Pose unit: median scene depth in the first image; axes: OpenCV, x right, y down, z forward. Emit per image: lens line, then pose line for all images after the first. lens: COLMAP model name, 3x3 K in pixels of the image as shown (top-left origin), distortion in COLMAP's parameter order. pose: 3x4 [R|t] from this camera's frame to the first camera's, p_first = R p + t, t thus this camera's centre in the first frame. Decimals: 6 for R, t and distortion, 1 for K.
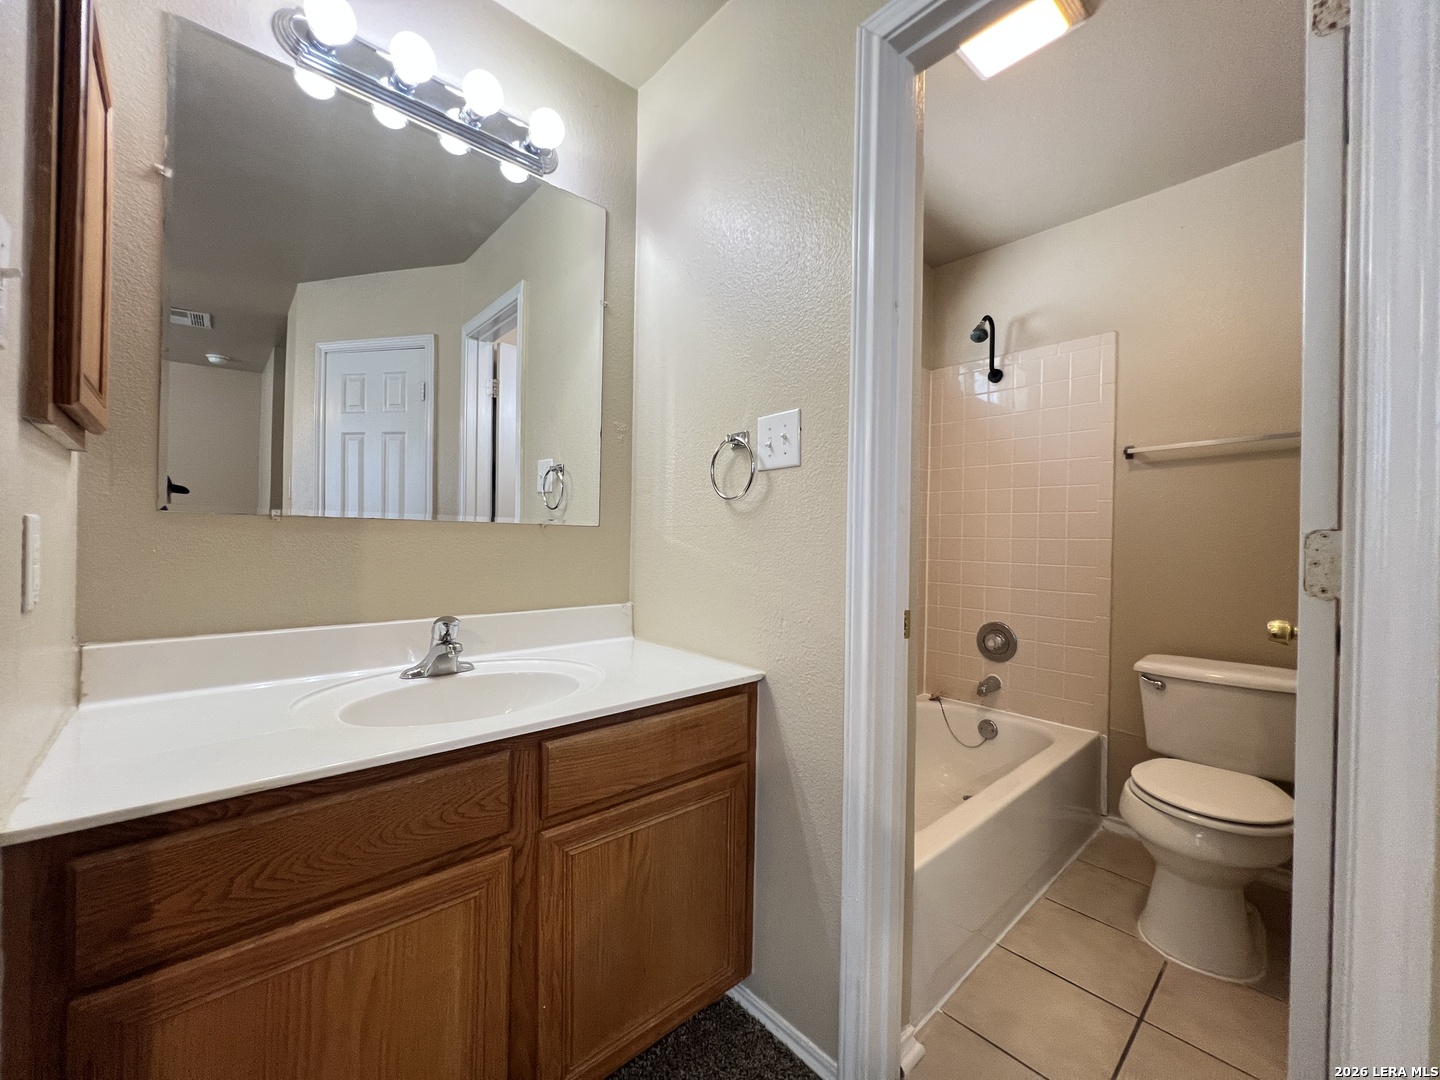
lens RADIAL K [[577.1, 0, 719.3], [0, 577.1, 544.5], [0, 0, 1]] dist [-0.001235, -0.000564]
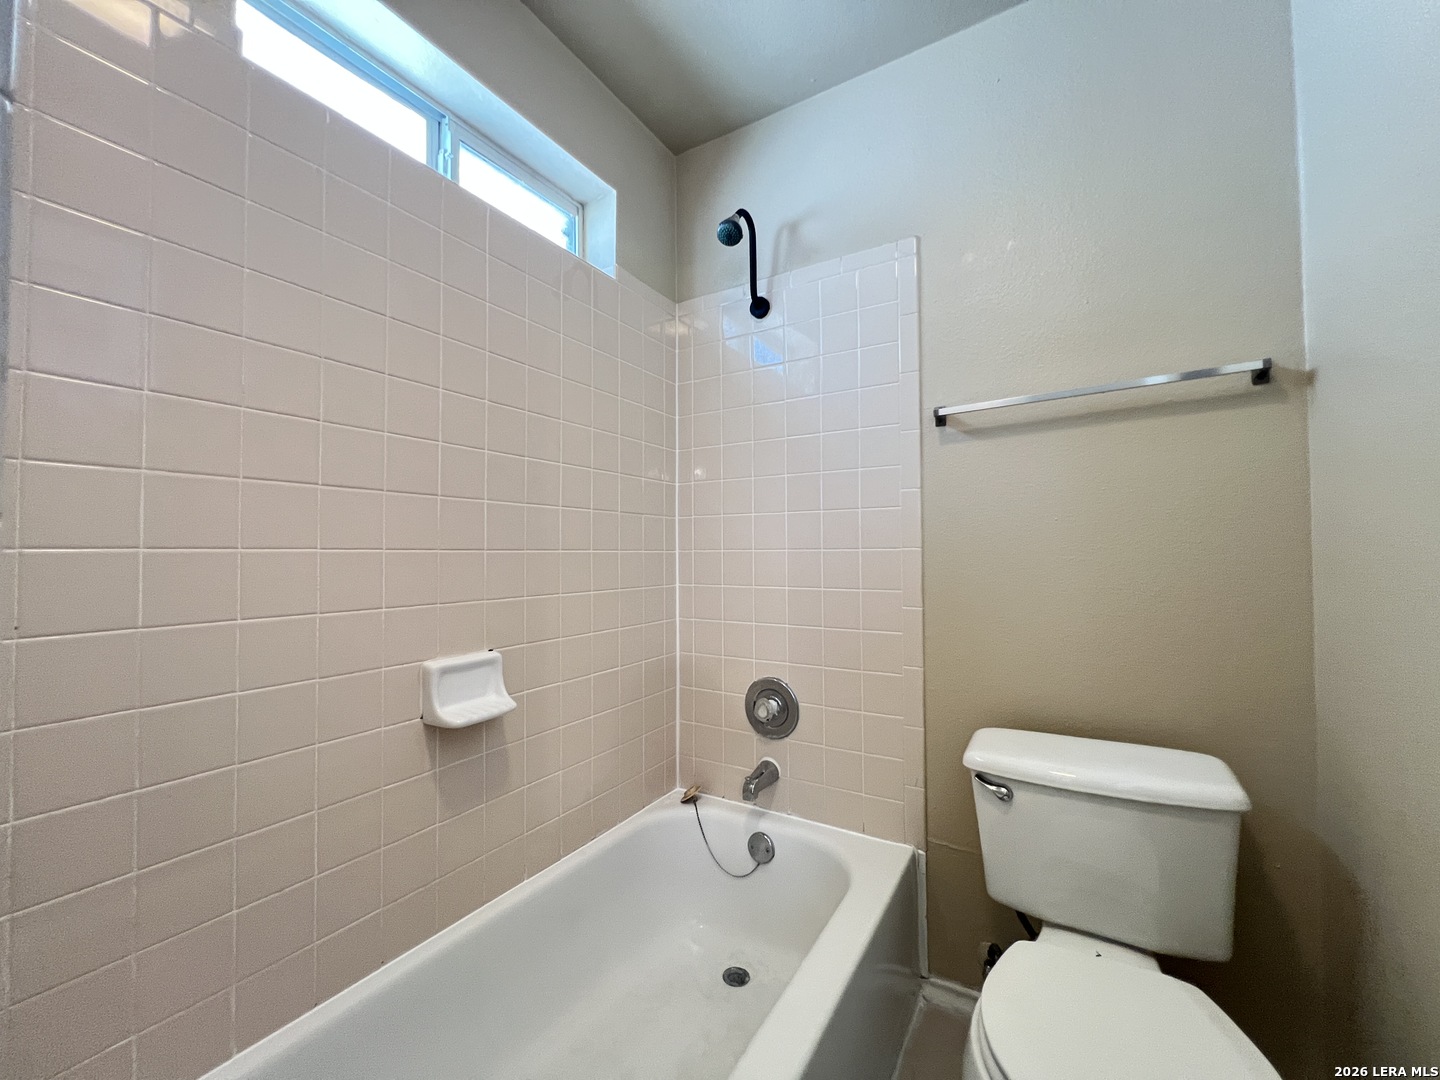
lens RADIAL K [[577.1, 0, 718.7], [0, 577.1, 541.2], [0, 0, 1]] dist [-0.001235, -0.000564]
pose [[0.960311, -0.013082, 0.278624, 0.245736], [0.022400, 0.999290, -0.030284, -0.002279], [-0.278030, 0.035323, 0.959923, 0.385193]]
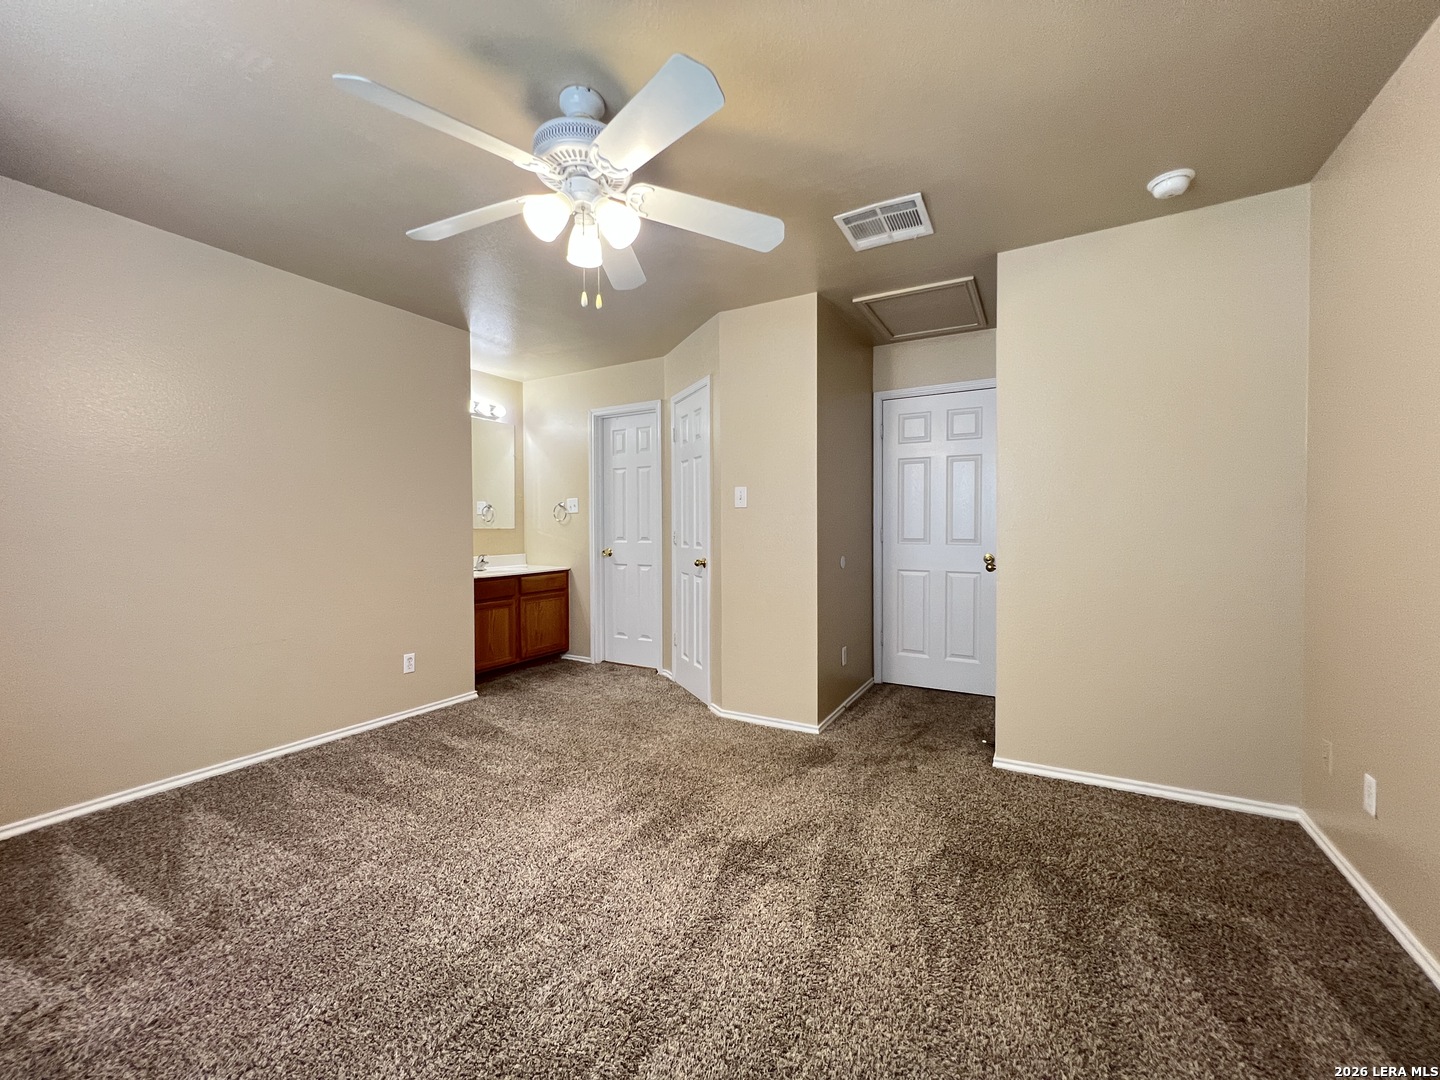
lens RADIAL K [[577.1, 0, 721.6], [0, 577.1, 541.2], [0, 0, 1]] dist [-0.001235, -0.000564]
pose [[0.949161, -0.028913, 0.313460, -0.284355], [0.023868, 0.999517, 0.019922, -0.002393], [-0.313885, -0.011428, 0.949392, -5.060697]]
